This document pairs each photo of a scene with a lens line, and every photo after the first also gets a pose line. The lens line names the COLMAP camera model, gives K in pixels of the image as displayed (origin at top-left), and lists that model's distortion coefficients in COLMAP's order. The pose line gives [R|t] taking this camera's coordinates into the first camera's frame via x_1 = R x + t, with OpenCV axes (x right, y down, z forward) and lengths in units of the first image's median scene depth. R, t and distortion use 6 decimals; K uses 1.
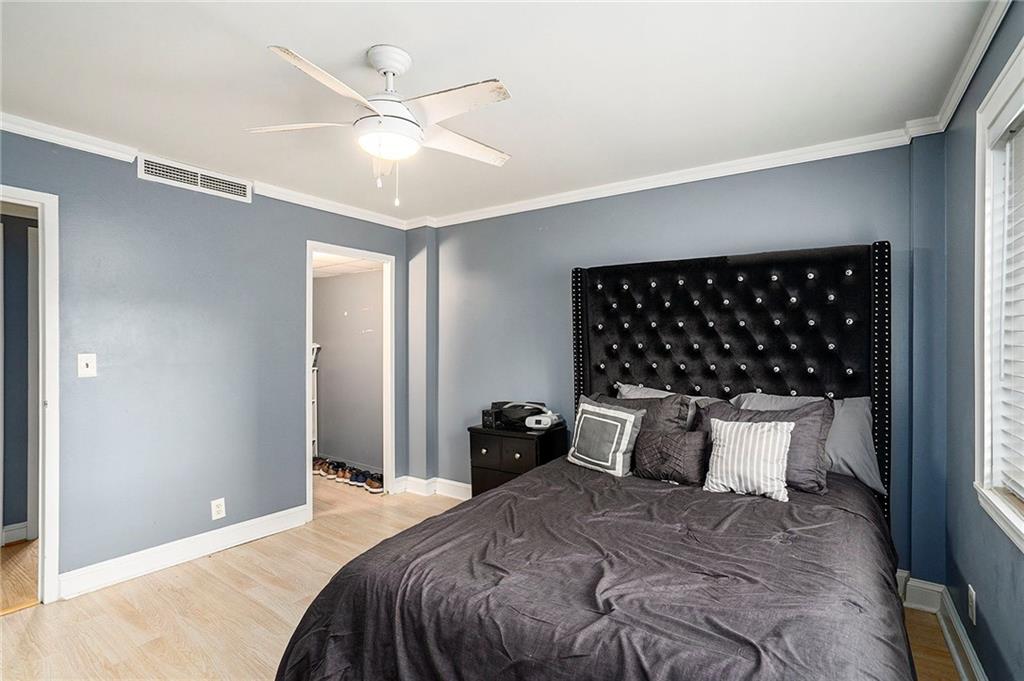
lens RADIAL K [[479.7, 0, 527.6], [0, 479.7, 343.1], [0, 0, 1]] dist [-0.046627, 0.029052]
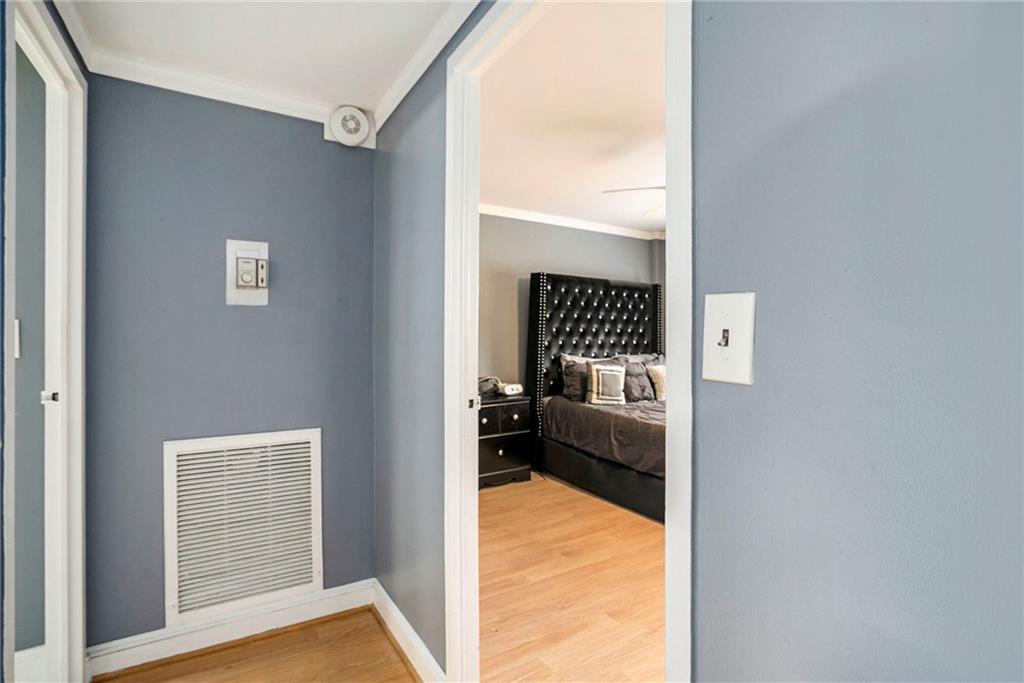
lens RADIAL K [[475.5, 0, 526.8], [0, 475.5, 333.9], [0, 0, 1]] dist [-0.003148, -0.000094]
pose [[0.398577, 0.004187, 0.917125, -1.455850], [0.001272, 0.999986, -0.005118, 0.033712], [-0.917134, 0.003207, 0.398566, 0.615401]]
